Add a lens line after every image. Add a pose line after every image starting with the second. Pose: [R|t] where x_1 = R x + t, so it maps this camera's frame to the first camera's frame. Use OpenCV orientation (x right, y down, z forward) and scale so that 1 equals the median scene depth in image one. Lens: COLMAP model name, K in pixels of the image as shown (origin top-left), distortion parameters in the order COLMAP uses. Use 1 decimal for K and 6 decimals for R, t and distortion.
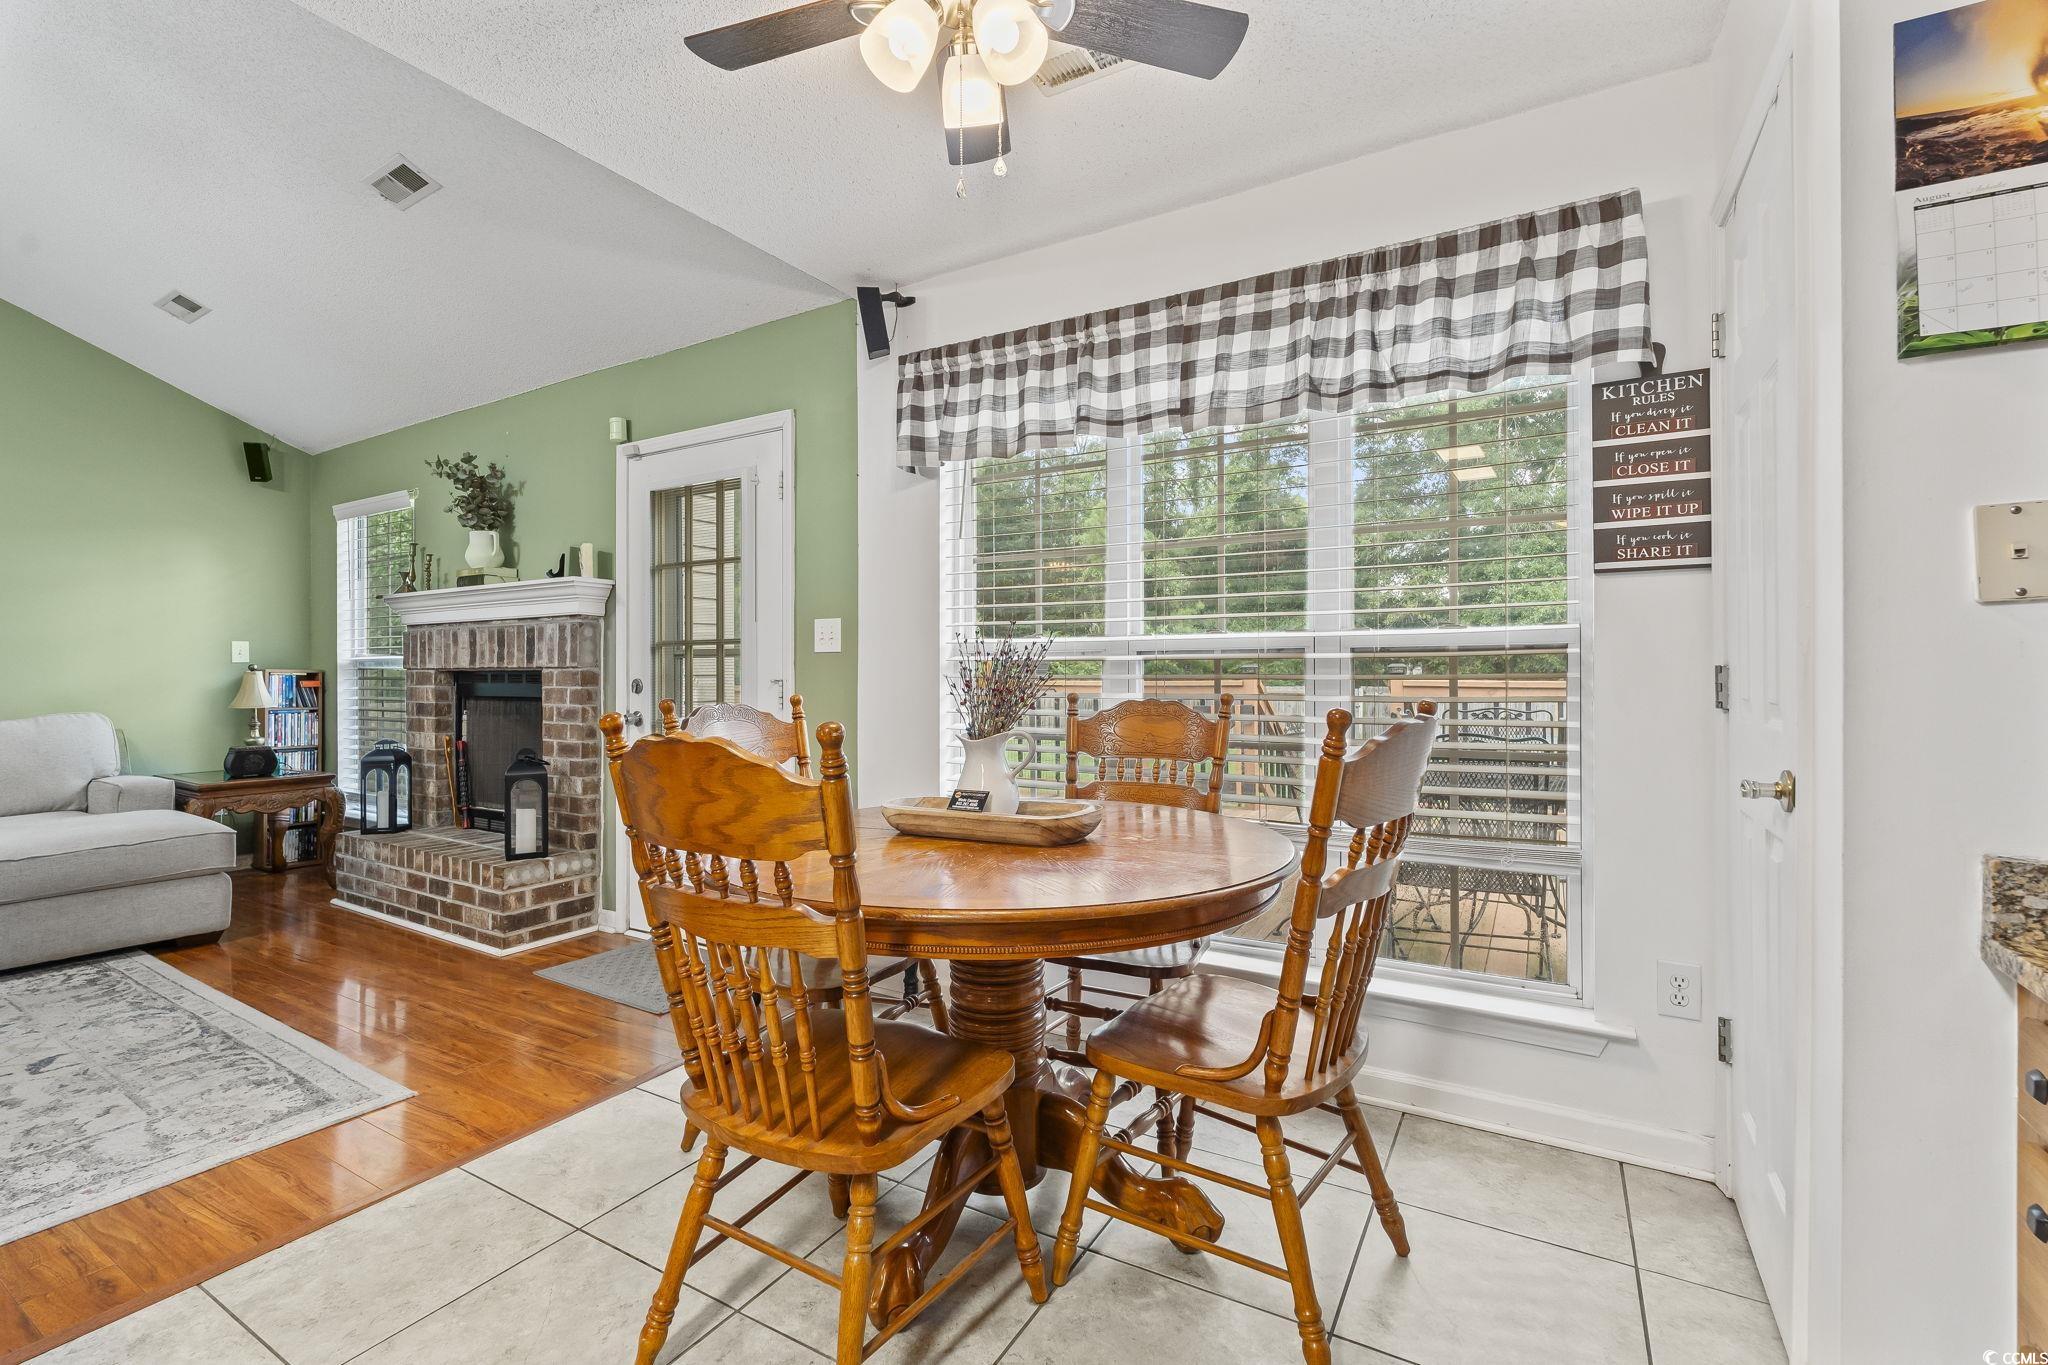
lens RADIAL K [[895.2, 0, 1021.6], [0, 895.2, 673.2], [0, 0, 1]] dist [-0.003694, -0.001103]
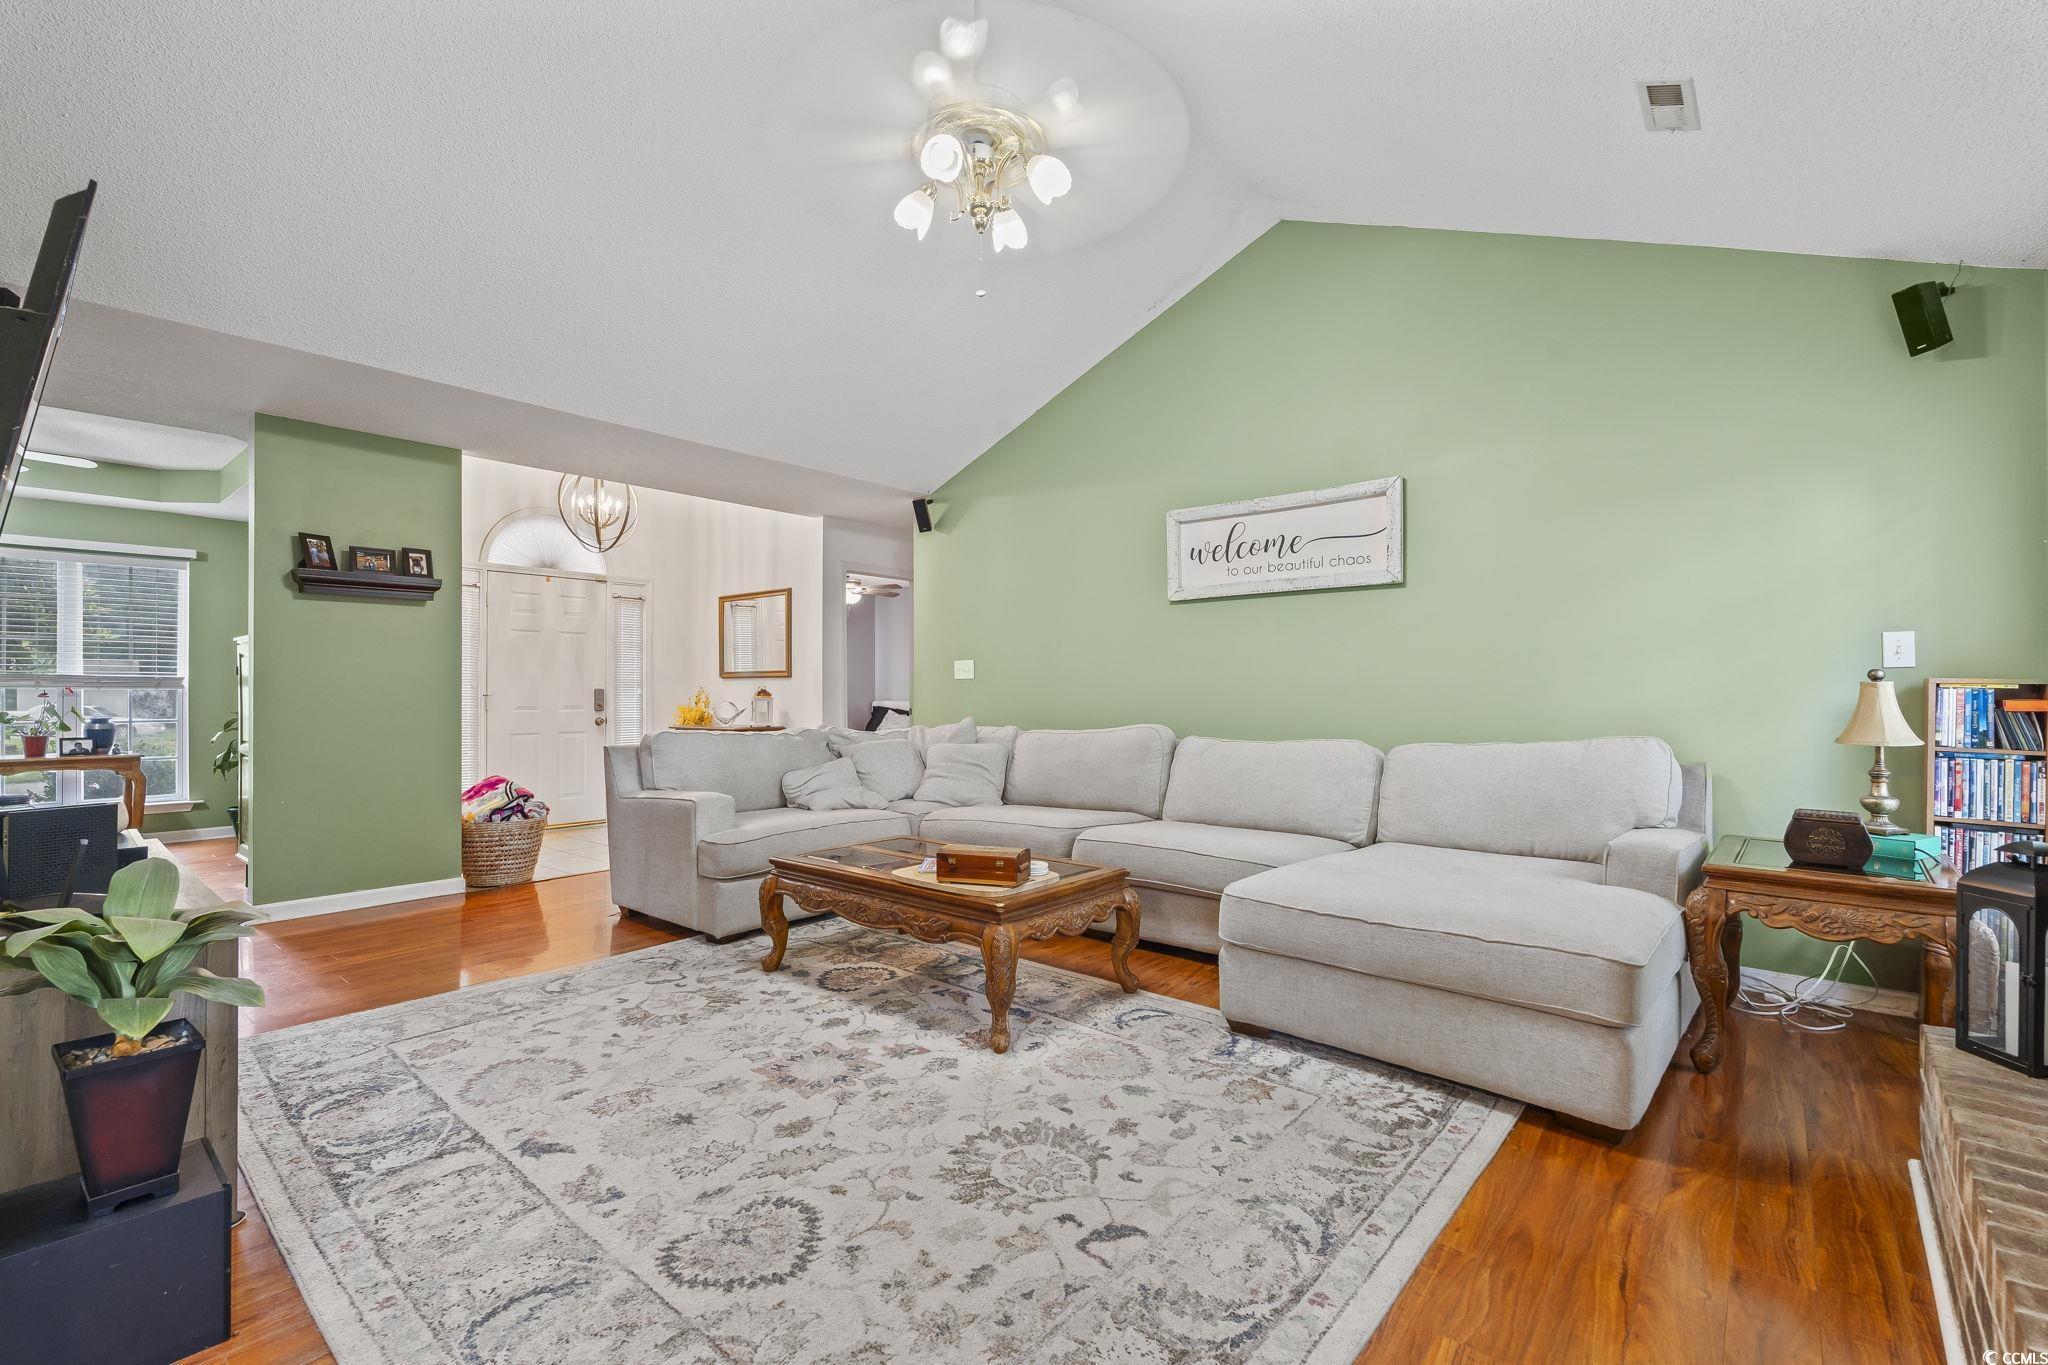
lens RADIAL K [[898.5, 0, 1024.0], [0, 898.5, 682.5], [0, 0, 1]] dist [-0.003642, 0.000183]
pose [[-0.162023, -0.002379, -0.986784, -0.357171], [-0.001782, 0.999996, -0.002119, 0.001972], [0.986785, 0.001415, -0.162026, 0.970546]]
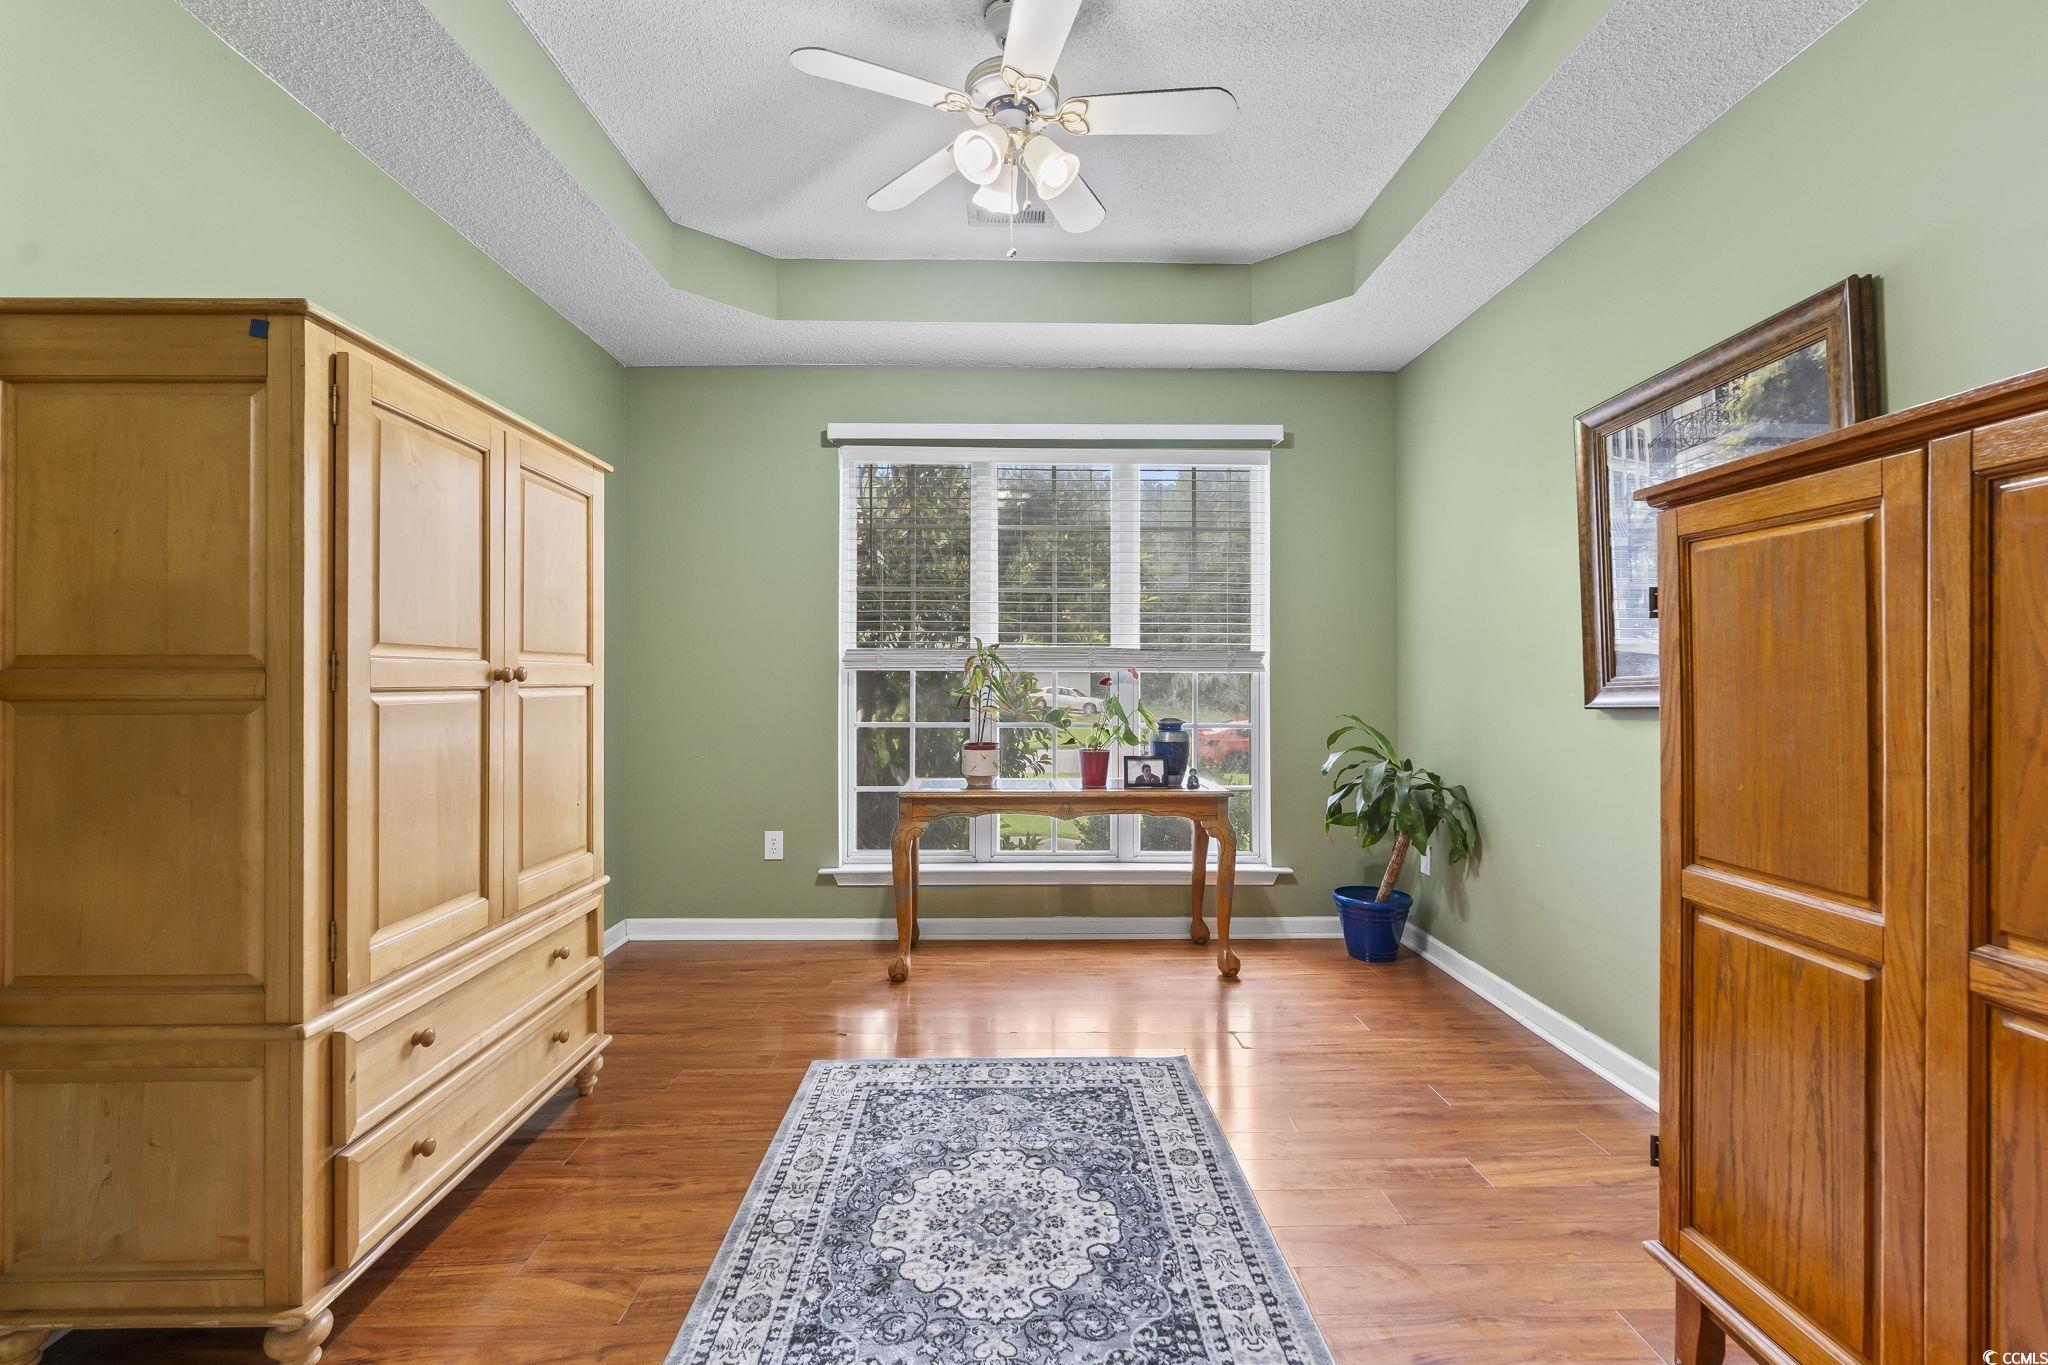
lens RADIAL K [[893.6, 0, 1017.6], [0, 893.6, 675.4], [0, 0, 1]] dist [0.000029, -0.000045]
pose [[-0.852391, 0.004423, -0.522887, -1.328821], [0.001609, 0.999982, 0.005836, 0.015766], [0.522903, 0.004133, -0.852382, -0.682785]]
